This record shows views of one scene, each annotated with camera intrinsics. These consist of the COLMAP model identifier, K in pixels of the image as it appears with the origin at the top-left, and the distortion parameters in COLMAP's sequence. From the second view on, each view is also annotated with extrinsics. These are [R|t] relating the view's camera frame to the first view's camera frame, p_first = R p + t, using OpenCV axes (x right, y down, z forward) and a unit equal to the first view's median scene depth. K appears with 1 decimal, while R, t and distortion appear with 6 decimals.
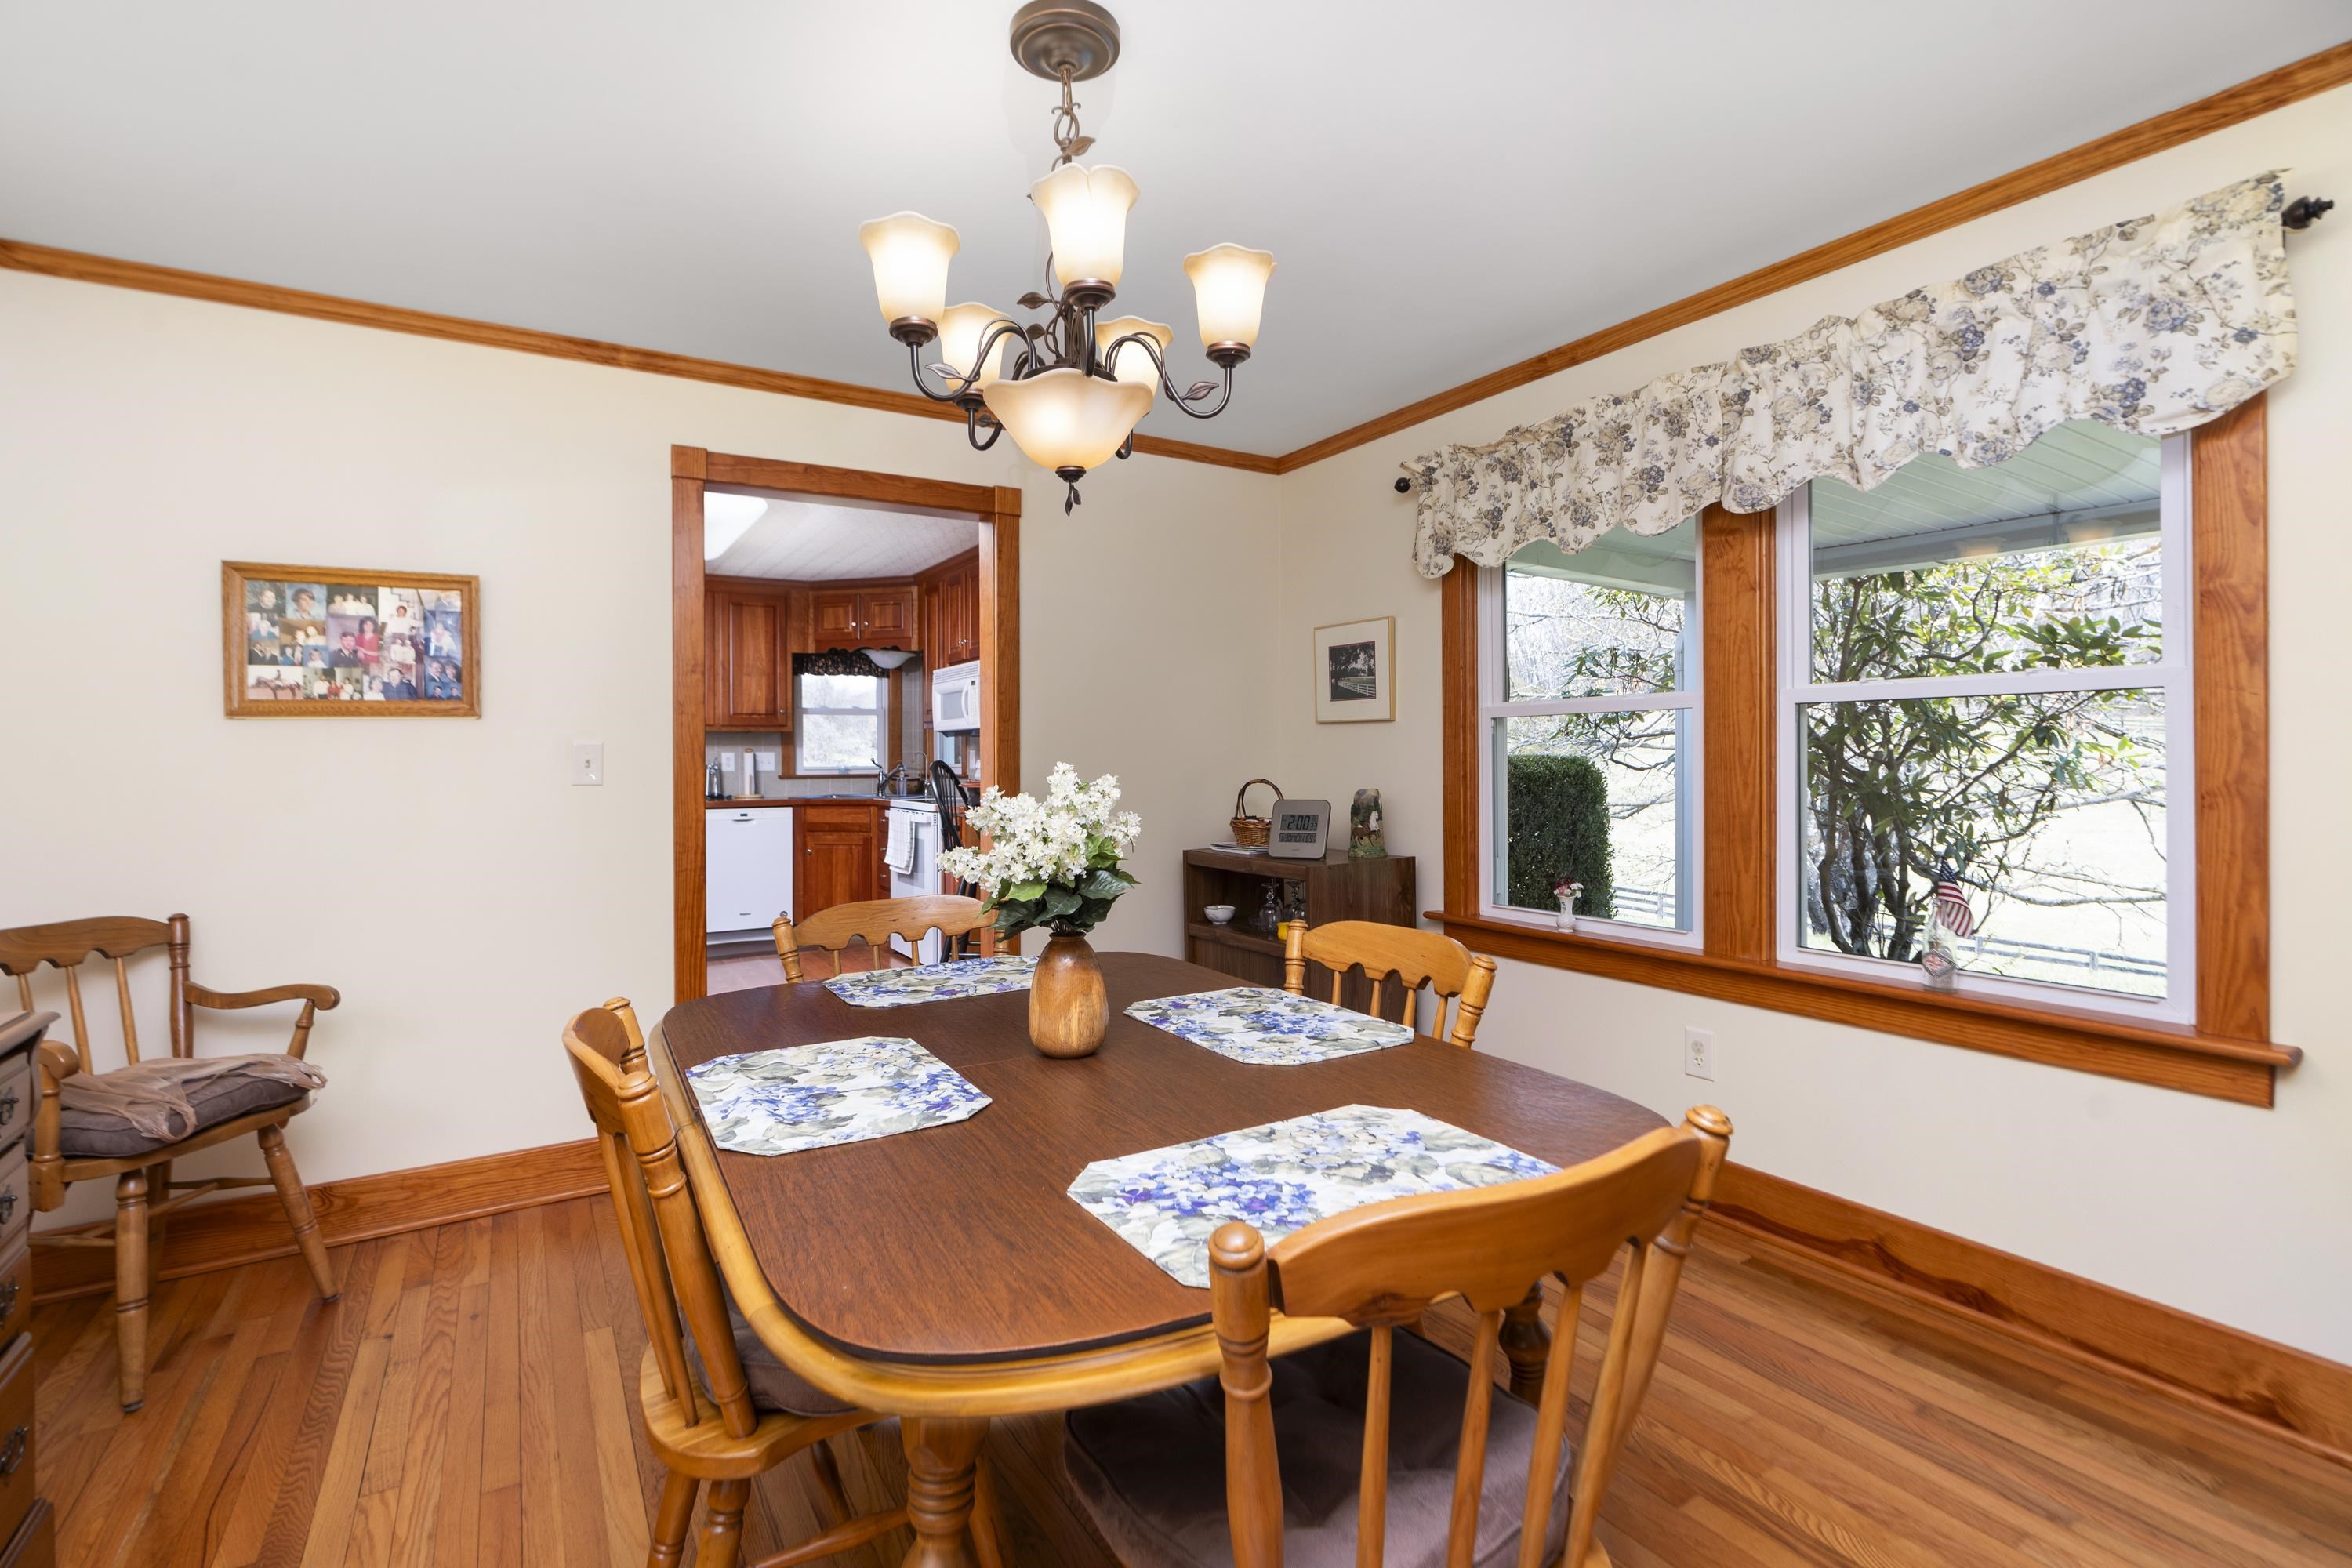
lens RADIAL K [[1076.6, 0, 1163.8], [0, 1076.6, 754.1], [0, 0, 1]] dist [-0.003592, -0.000717]
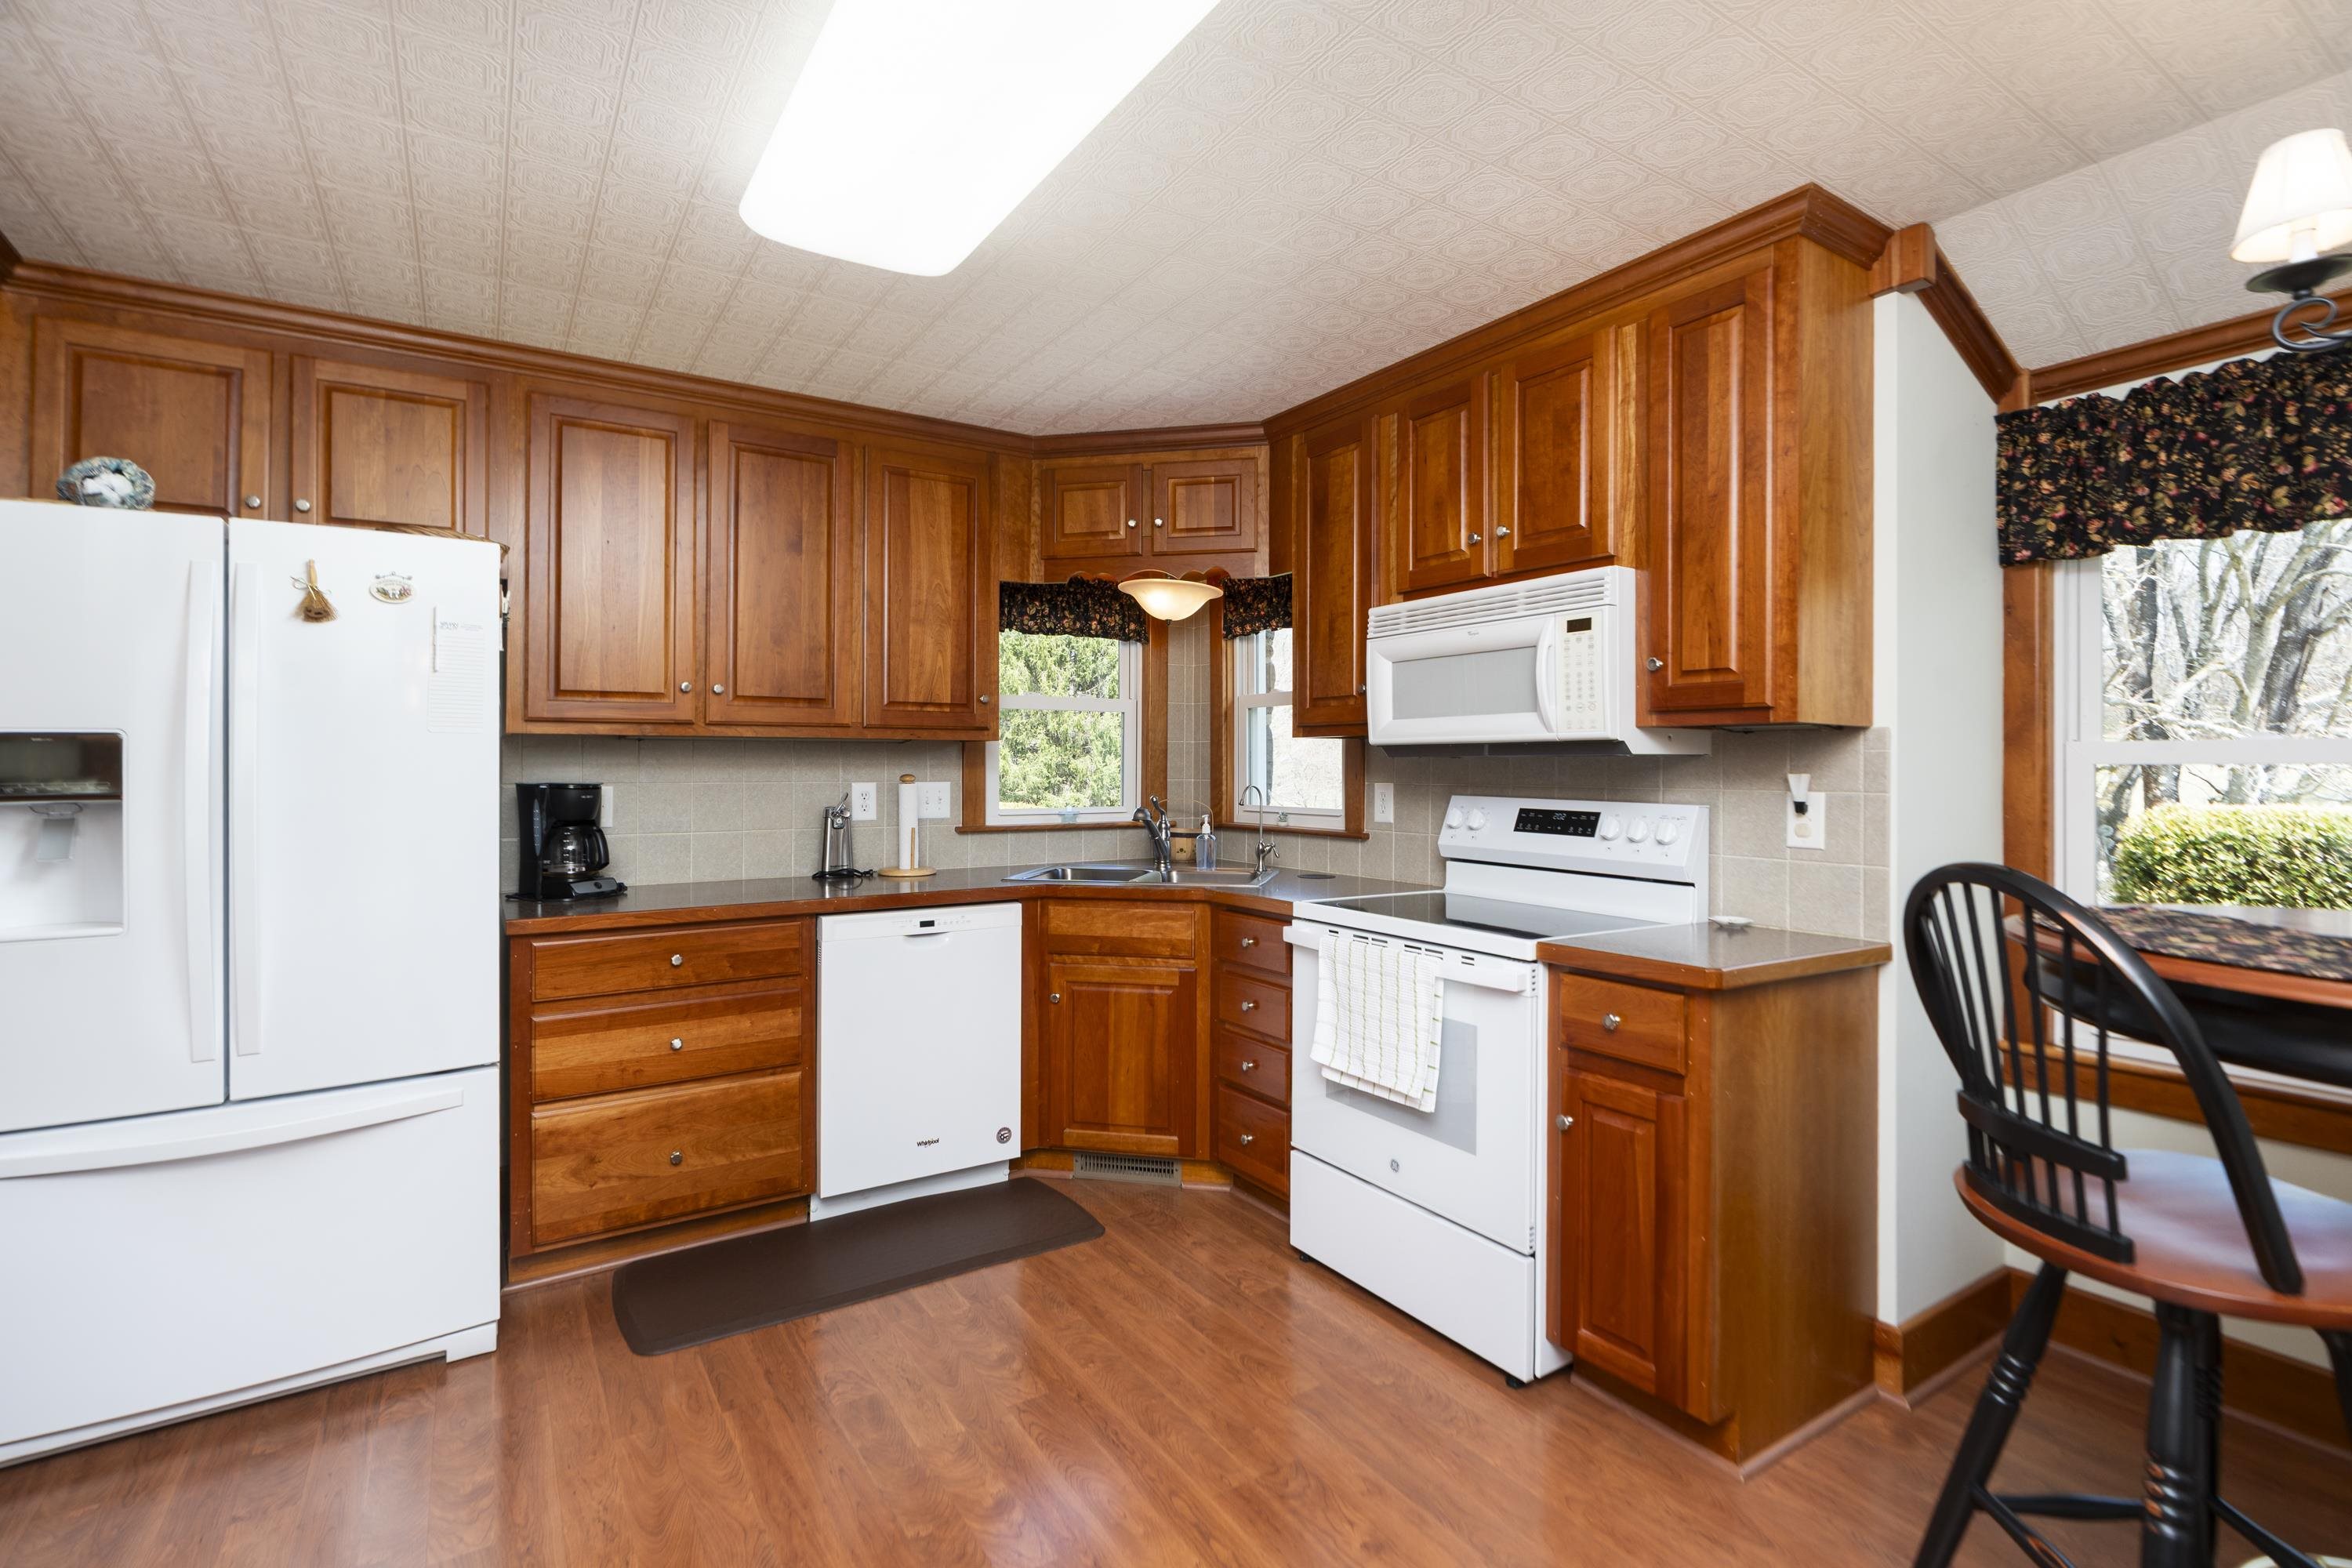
lens RADIAL K [[1076.6, 0, 1163.8], [0, 1076.6, 754.1], [0, 0, 1]] dist [-0.003592, -0.000717]
pose [[0.999397, 0.010640, 0.033053, -0.291259], [-0.010402, 0.999919, -0.007383, -0.012045], [-0.033129, 0.007035, 0.999426, 0.516213]]
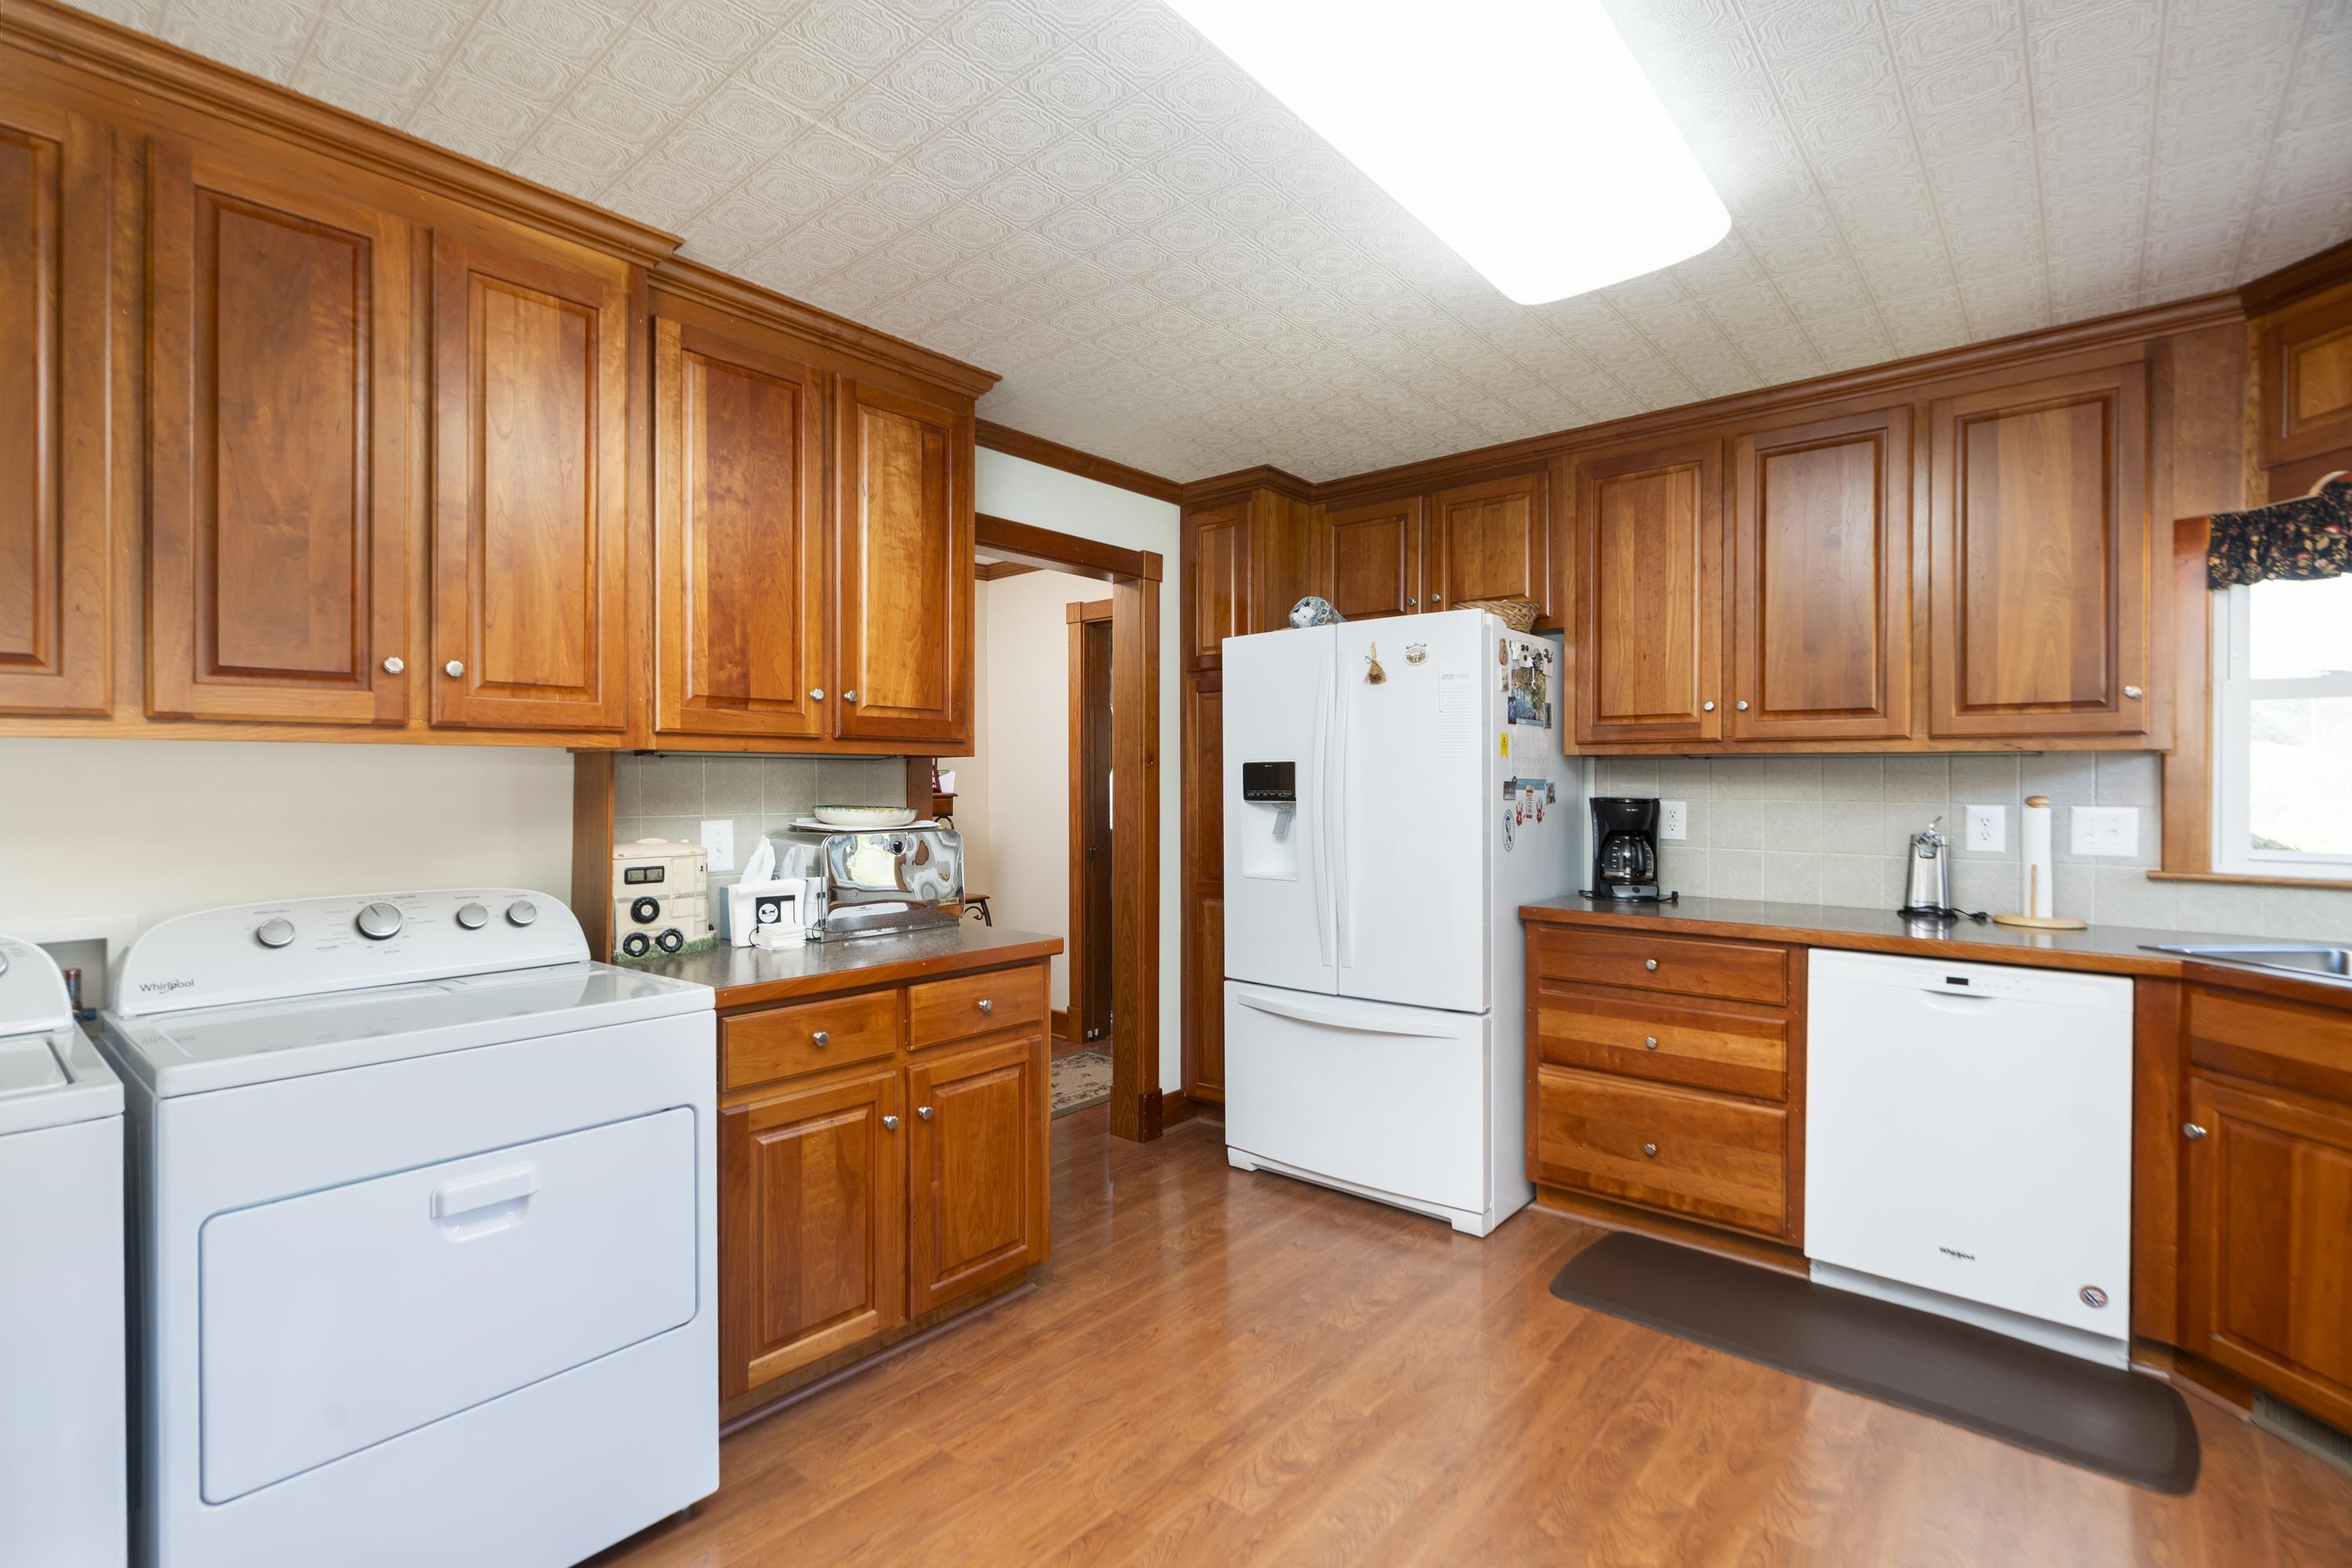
lens RADIAL K [[1091.2, 0, 1199.0], [0, 1091.2, 779.0], [0, 0, 1]] dist [0.003467, 0.001300]
pose [[0.325348, 0.010120, -0.945540, -0.120801], [-0.005691, 0.999946, 0.008744, -0.012886], [0.945577, 0.002536, 0.325388, 0.604469]]
